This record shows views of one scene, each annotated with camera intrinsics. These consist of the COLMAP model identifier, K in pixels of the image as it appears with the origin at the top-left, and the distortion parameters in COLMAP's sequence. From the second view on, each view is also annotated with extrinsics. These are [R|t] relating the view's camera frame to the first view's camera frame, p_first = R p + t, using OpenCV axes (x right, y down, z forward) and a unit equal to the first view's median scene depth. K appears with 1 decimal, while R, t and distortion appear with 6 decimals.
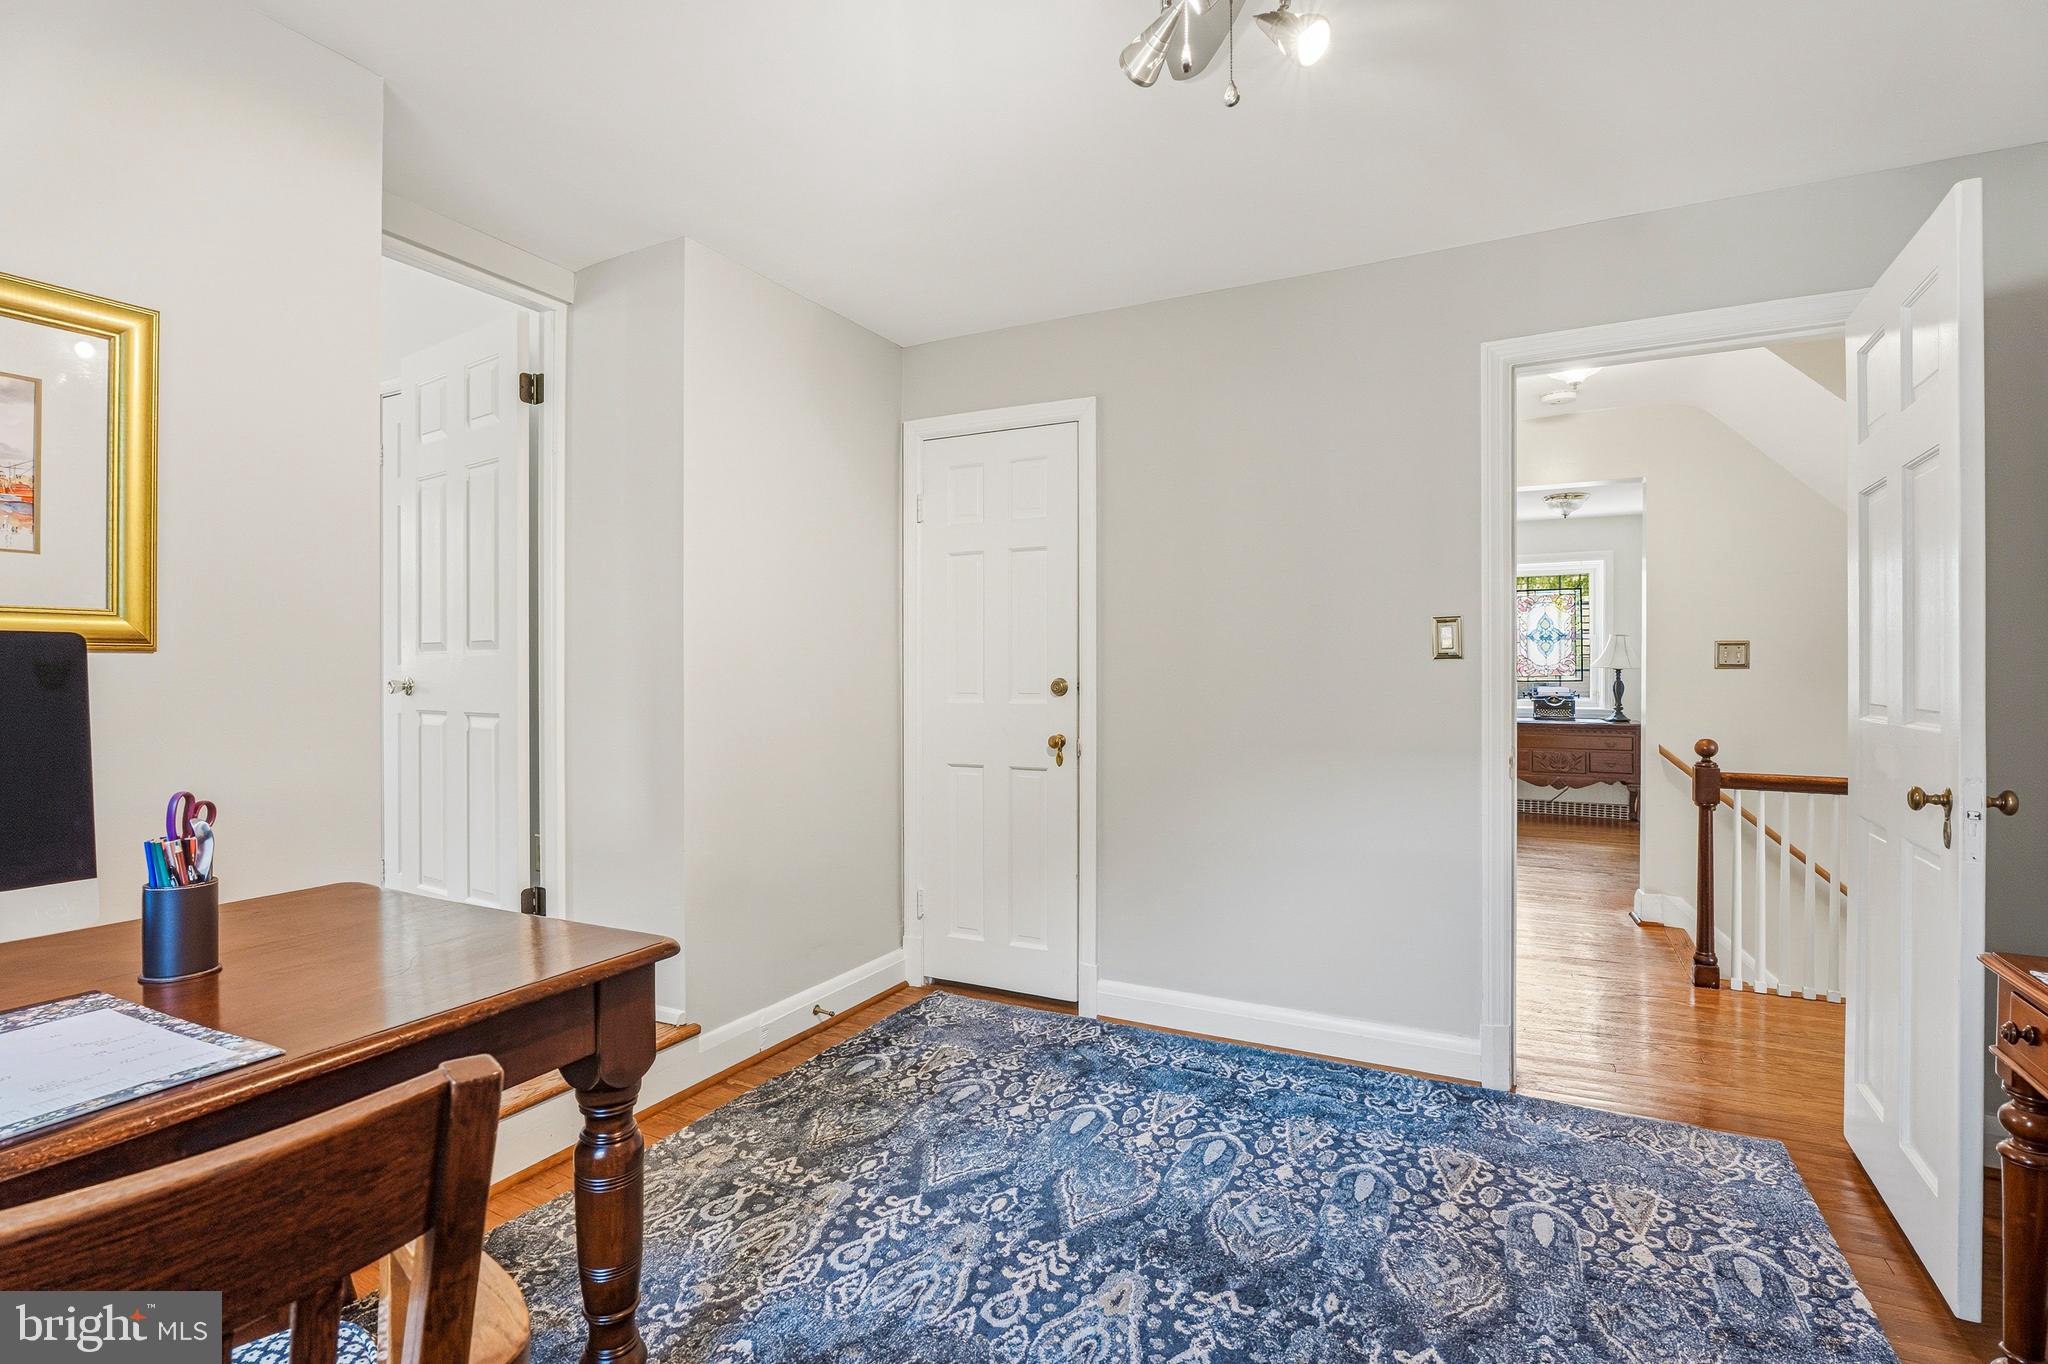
lens RADIAL K [[938.5, 0, 1029.0], [0, 938.5, 673.5], [0, 0, 1]] dist [0.000642, -0.000216]
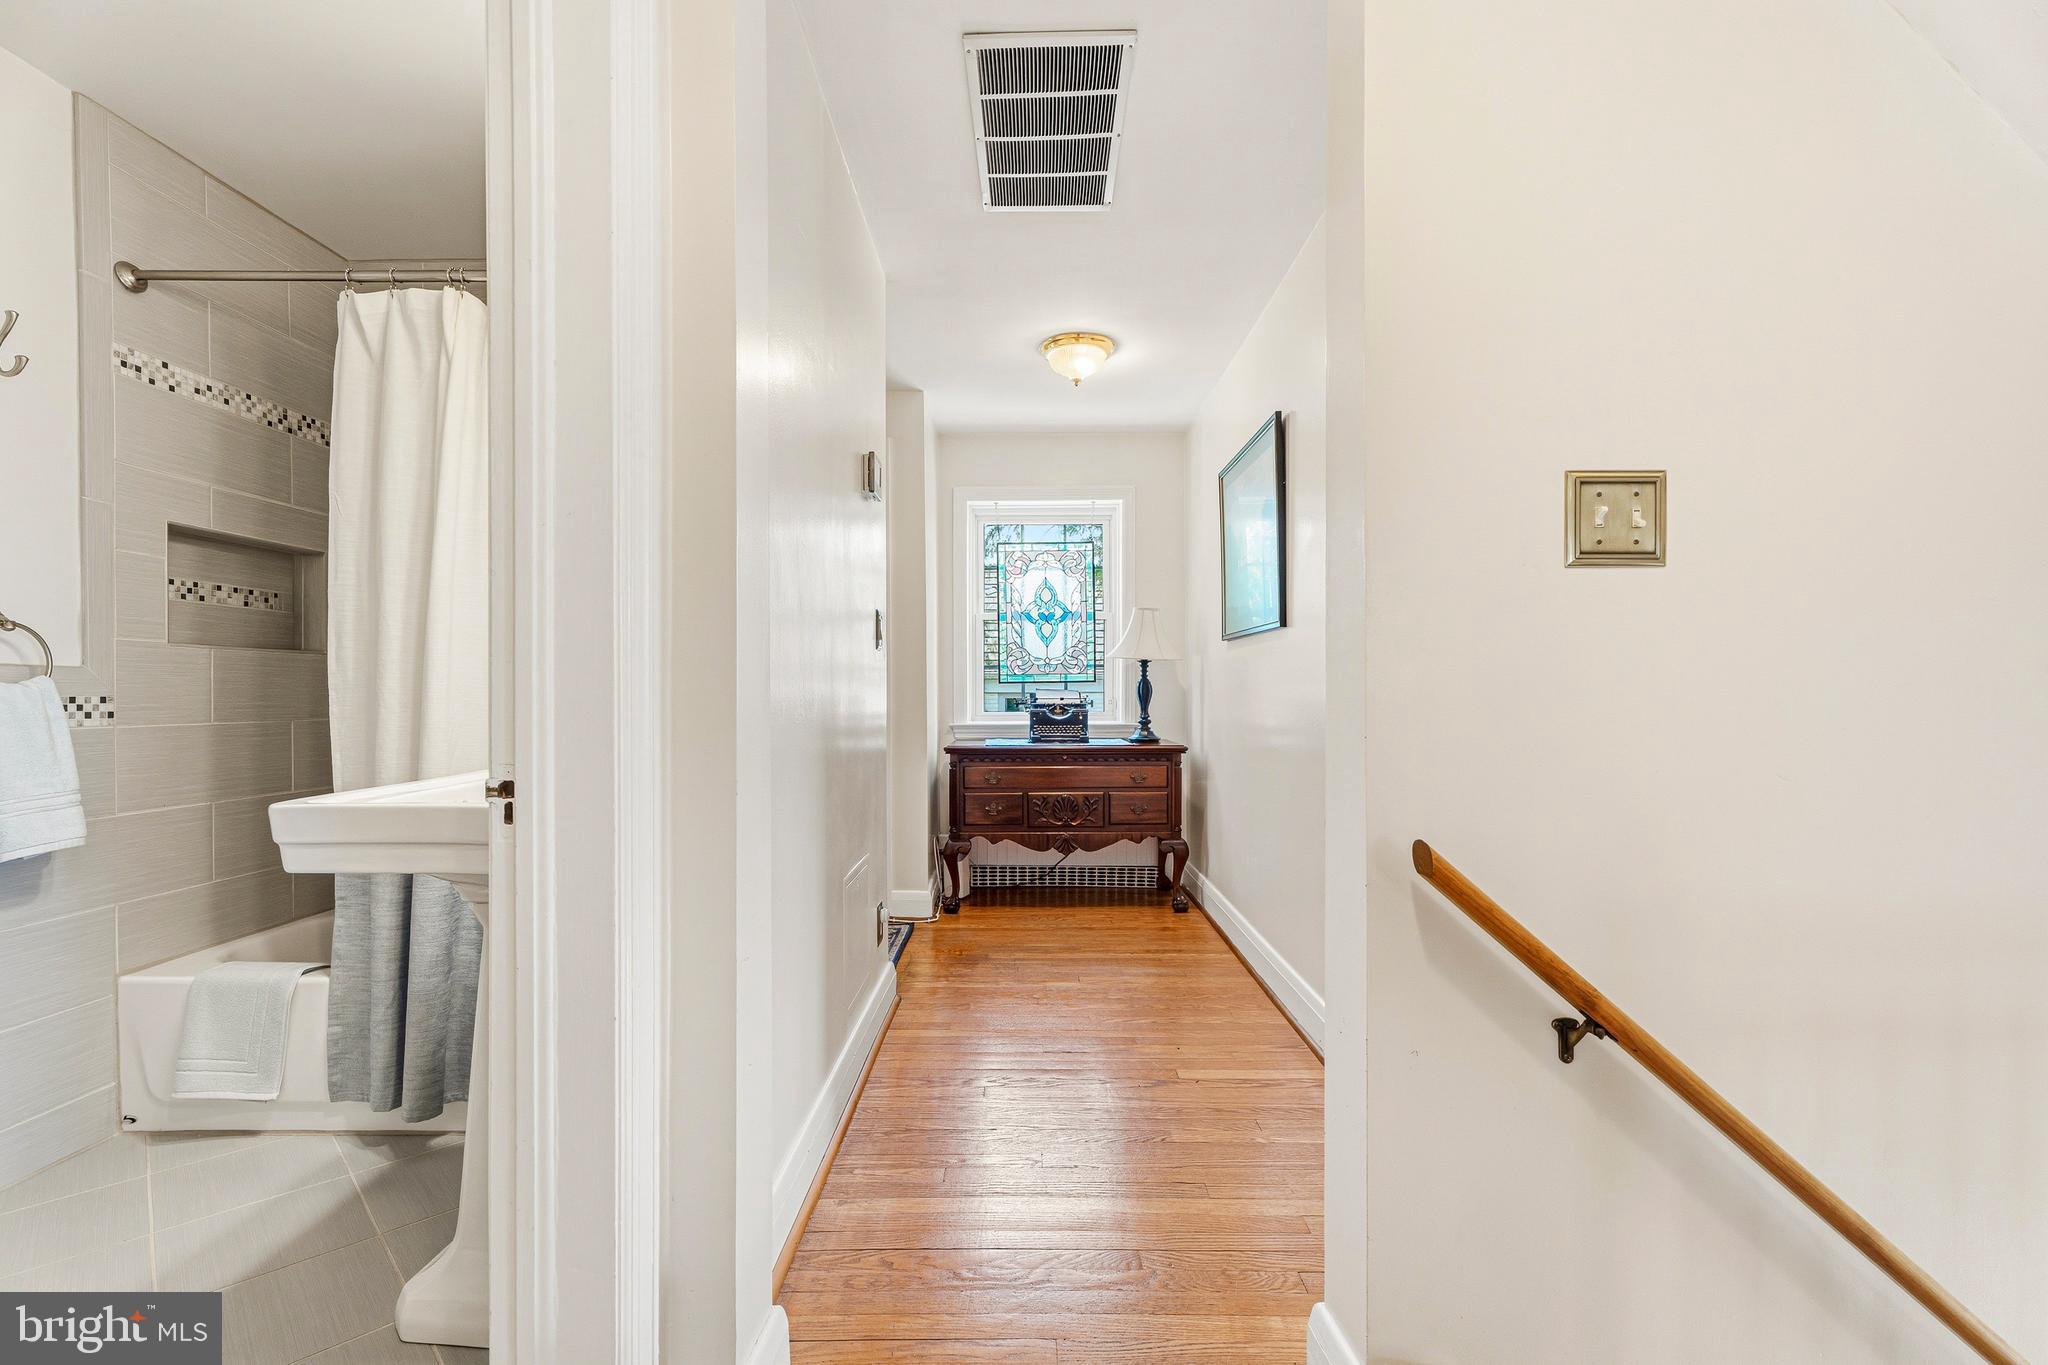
lens RADIAL K [[938.5, 0, 1020.9], [0, 938.5, 689.6], [0, 0, 1]] dist [0.000642, -0.000216]
pose [[0.887332, 0.003174, 0.461121, 0.248315], [0.000406, 0.999971, -0.007664, 0.019561], [-0.461132, 0.006988, 0.887304, 0.456139]]
